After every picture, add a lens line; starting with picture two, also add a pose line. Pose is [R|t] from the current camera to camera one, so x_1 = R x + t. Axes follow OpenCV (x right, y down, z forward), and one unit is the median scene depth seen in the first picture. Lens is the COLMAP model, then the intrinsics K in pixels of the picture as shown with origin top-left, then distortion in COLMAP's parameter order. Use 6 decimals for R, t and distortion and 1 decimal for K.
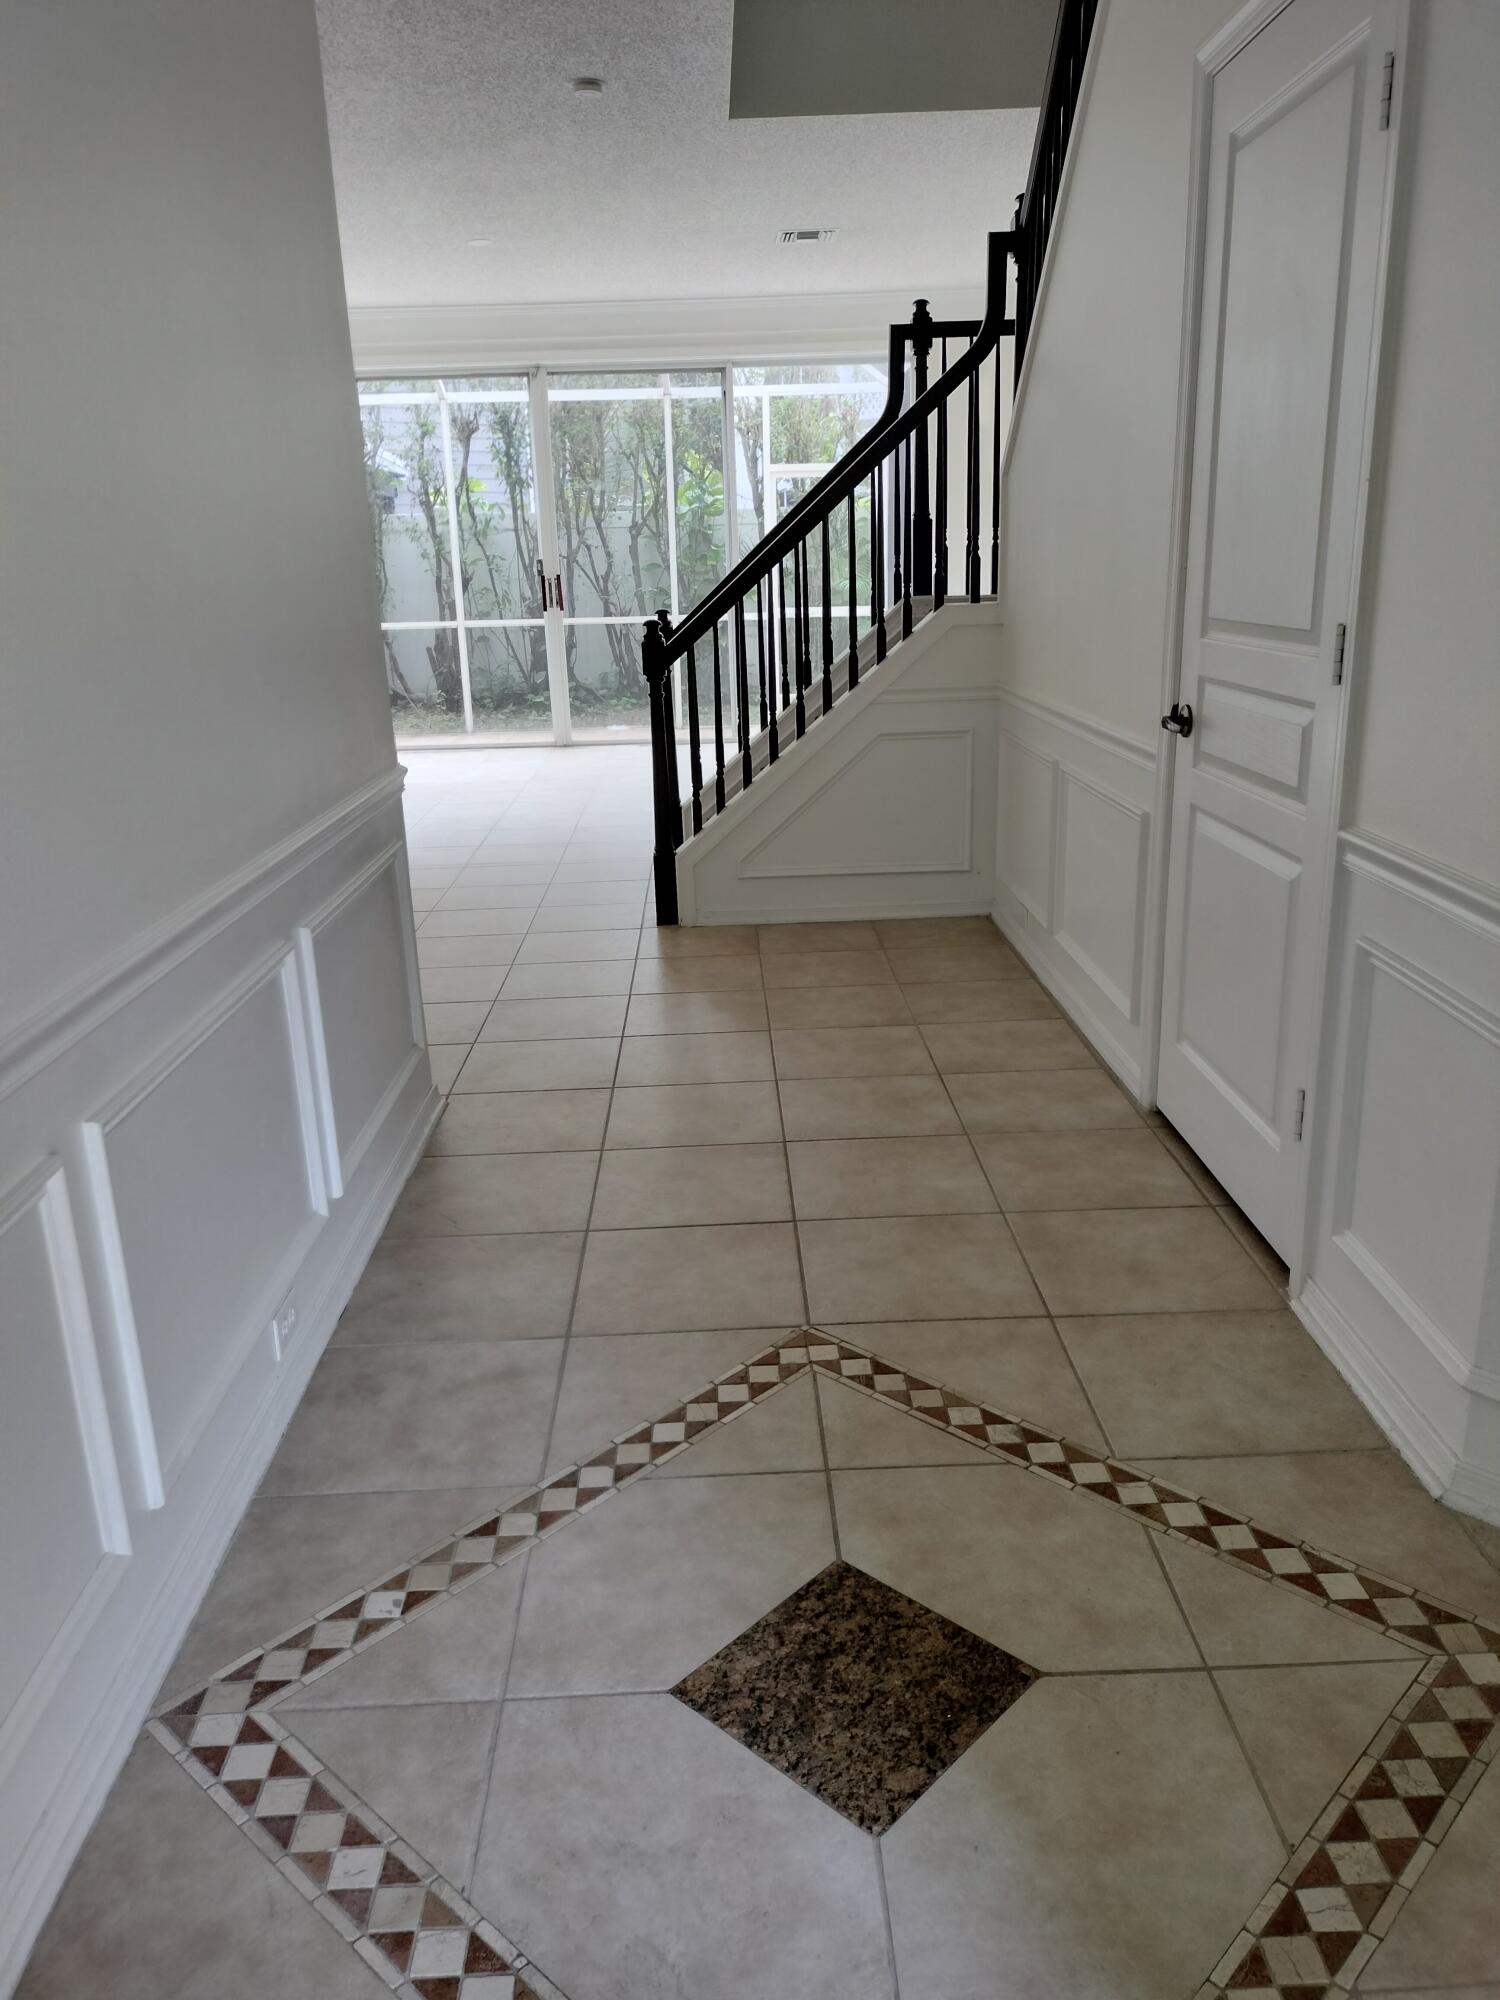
lens RADIAL K [[1550.5, 0, 749.5], [0, 1550.5, 1005.8], [0, 0, 1]] dist [0.043190, -0.001084]
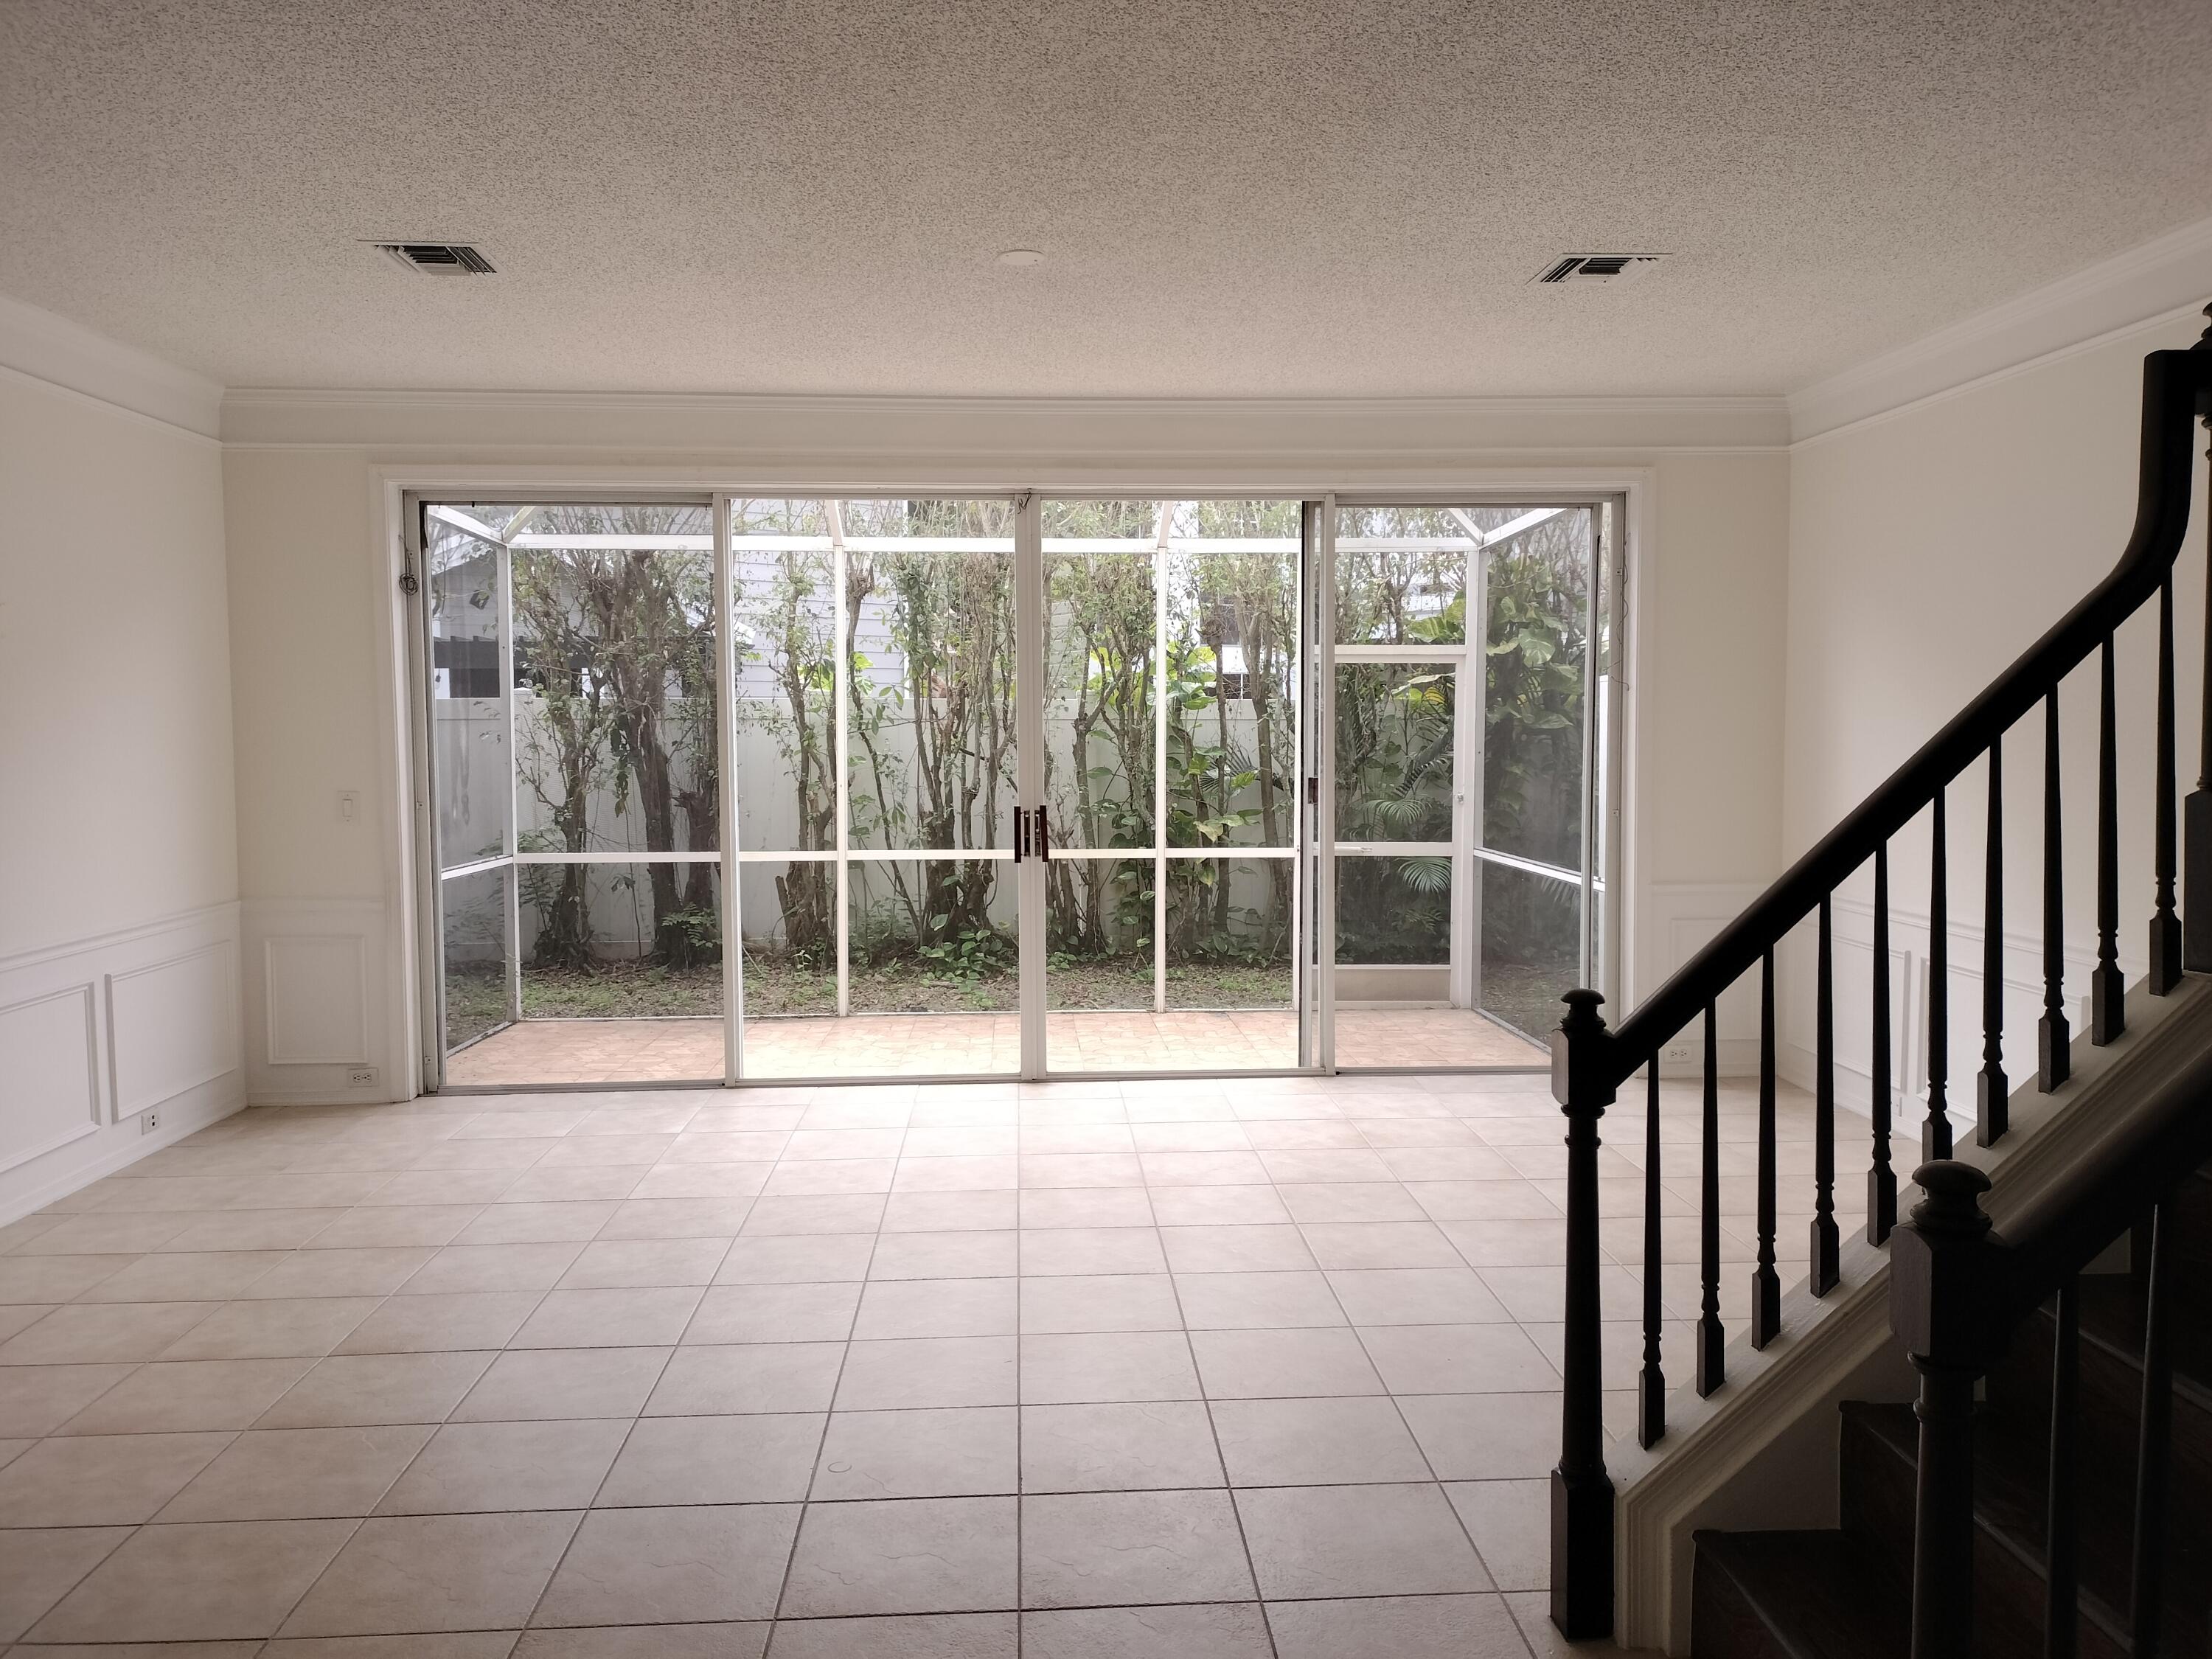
lens RADIAL K [[1714.8, 0, 1109.4], [0, 1714.8, 825.0], [0, 0, 1]] dist [0.043190, -0.001084]
pose [[0.999444, 0.019467, 0.027086, -0.082984], [-0.012924, 0.974598, -0.223590, -0.085451], [-0.030751, 0.223116, 0.974307, 0.244336]]
